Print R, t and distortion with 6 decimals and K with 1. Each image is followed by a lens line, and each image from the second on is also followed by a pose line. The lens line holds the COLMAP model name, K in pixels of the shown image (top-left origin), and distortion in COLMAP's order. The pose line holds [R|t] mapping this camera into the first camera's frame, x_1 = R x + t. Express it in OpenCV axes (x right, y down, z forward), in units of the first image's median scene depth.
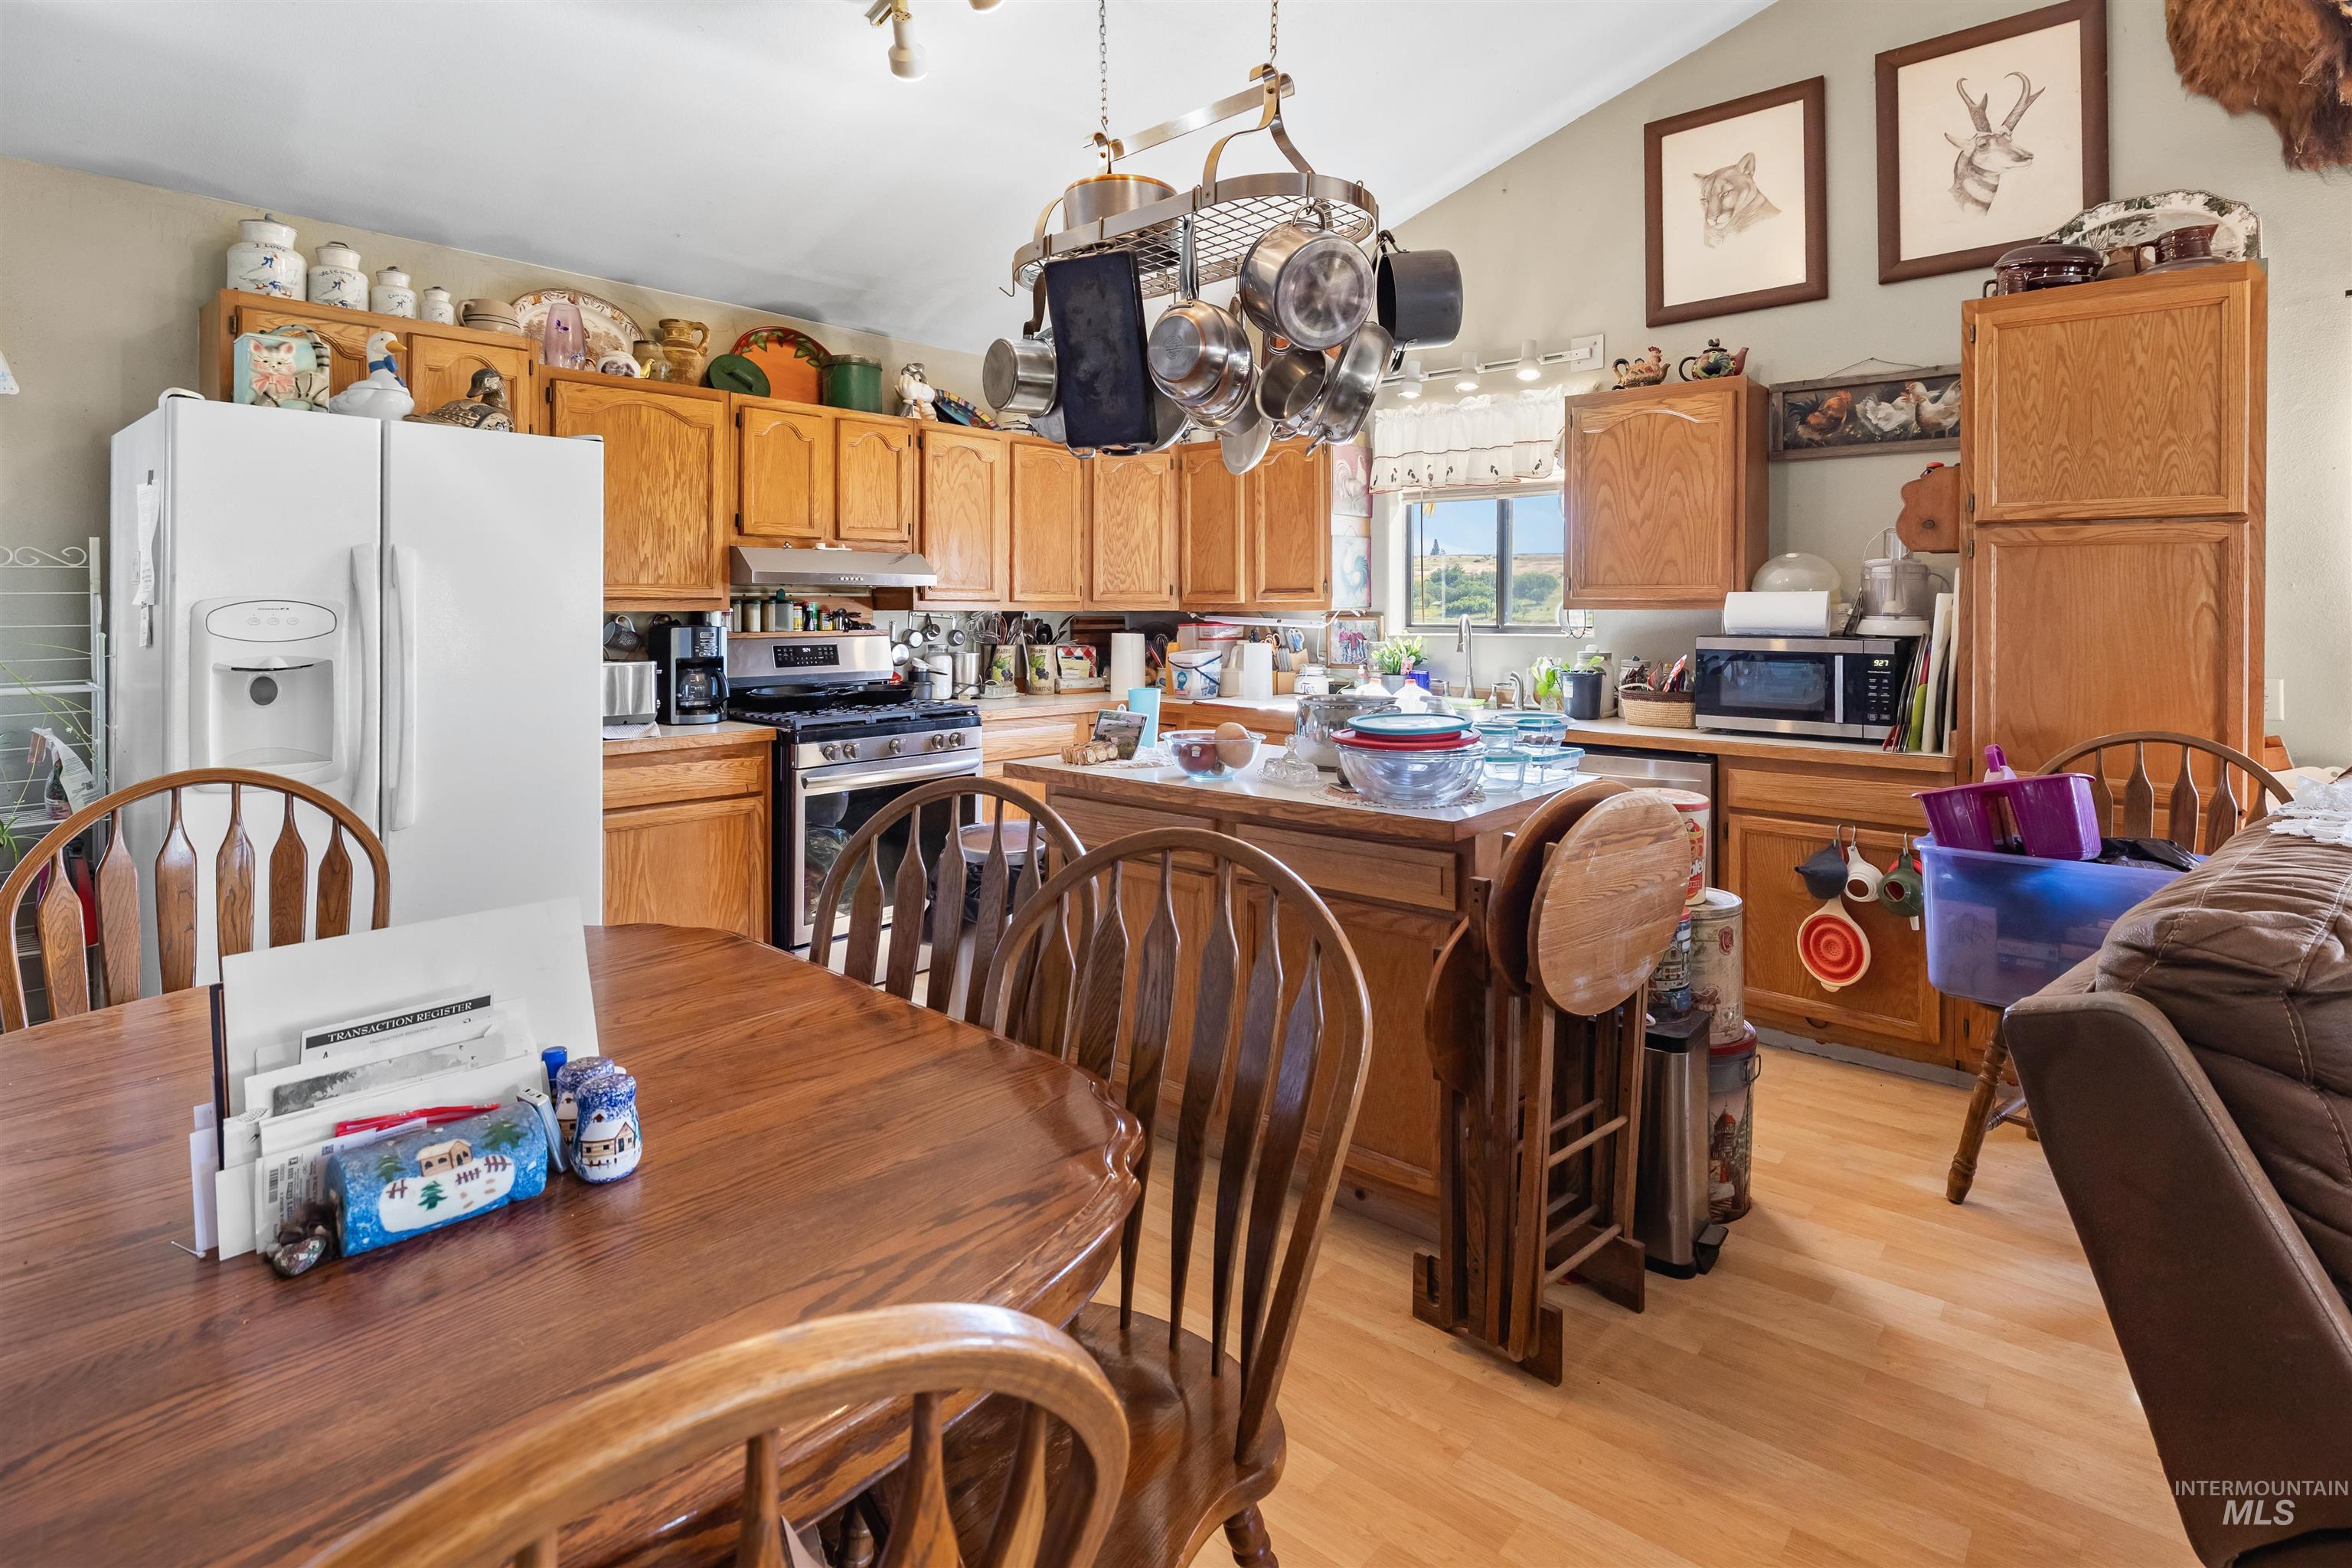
lens RADIAL K [[1162.4, 0, 1173.6], [0, 1162.4, 663.1], [0, 0, 1]] dist [-0.003299, -0.001290]
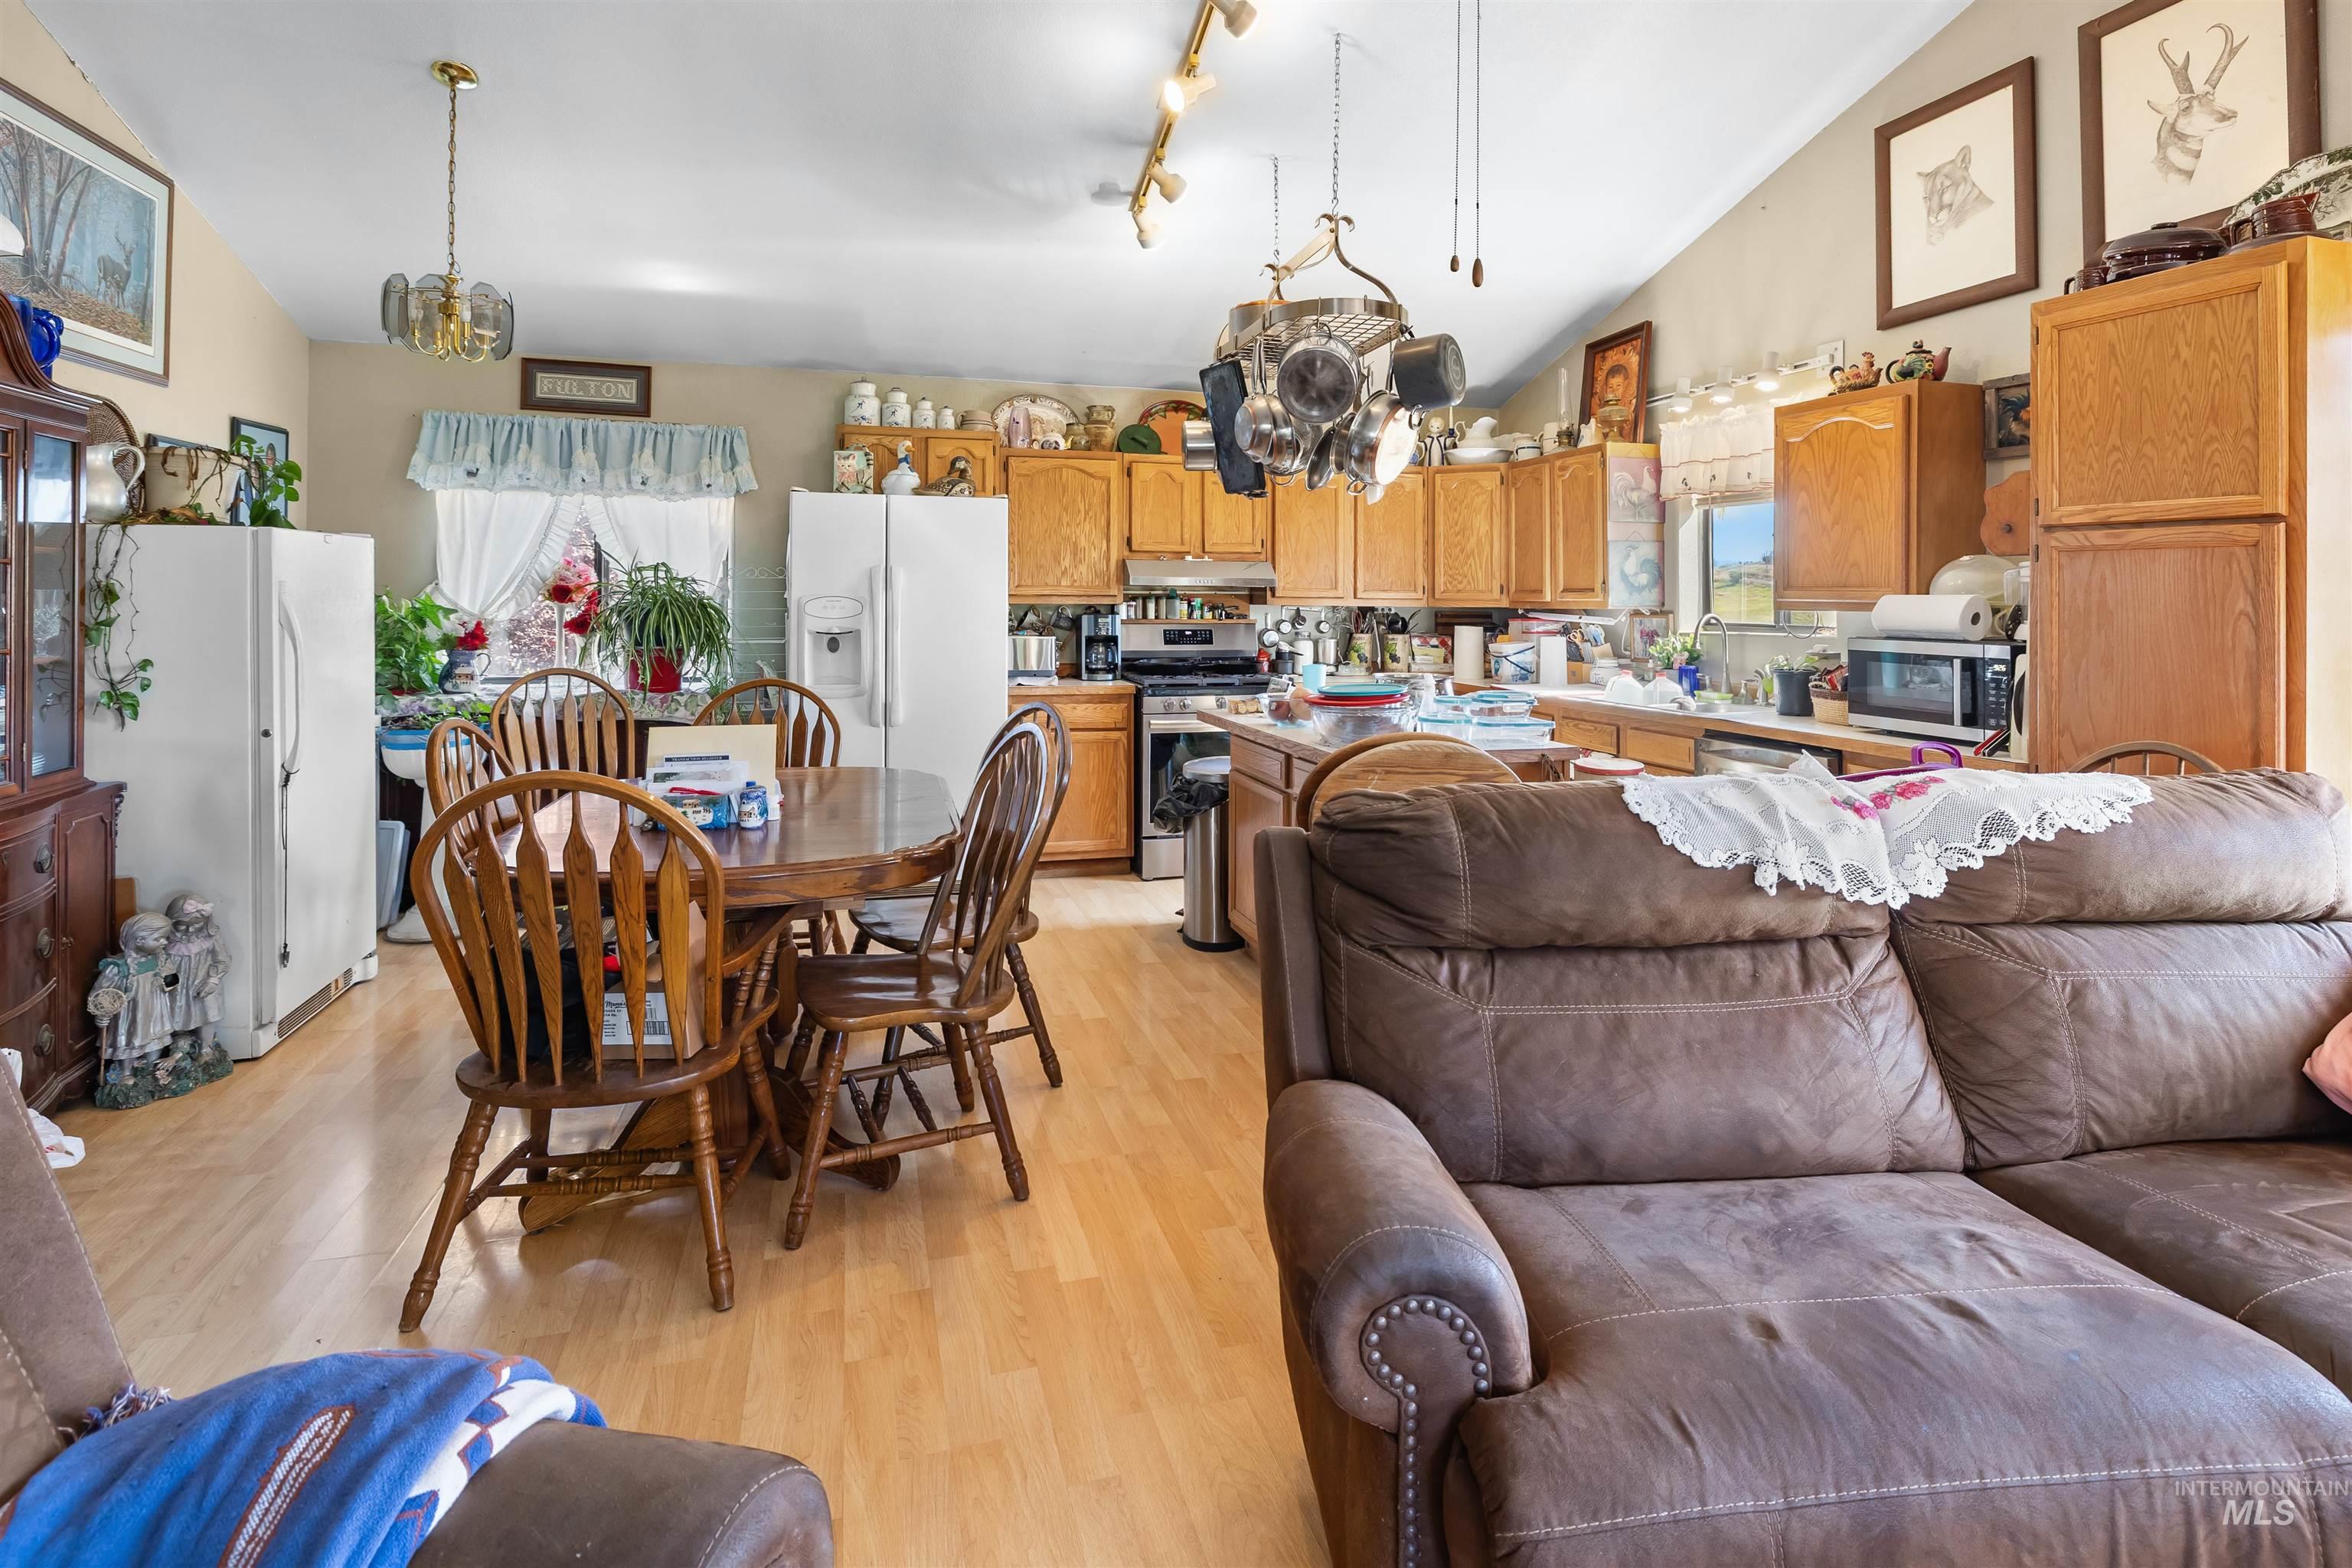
lens RADIAL K [[1138.6, 0, 1184.6], [0, 1138.6, 687.5], [0, 0, 1]] dist [-0.004051, 0.000483]
pose [[0.842356, 0.048495, -0.536735, 0.485927], [-0.033519, 0.998729, 0.037633, 0.003330], [0.537878, -0.013710, 0.842911, -0.172069]]
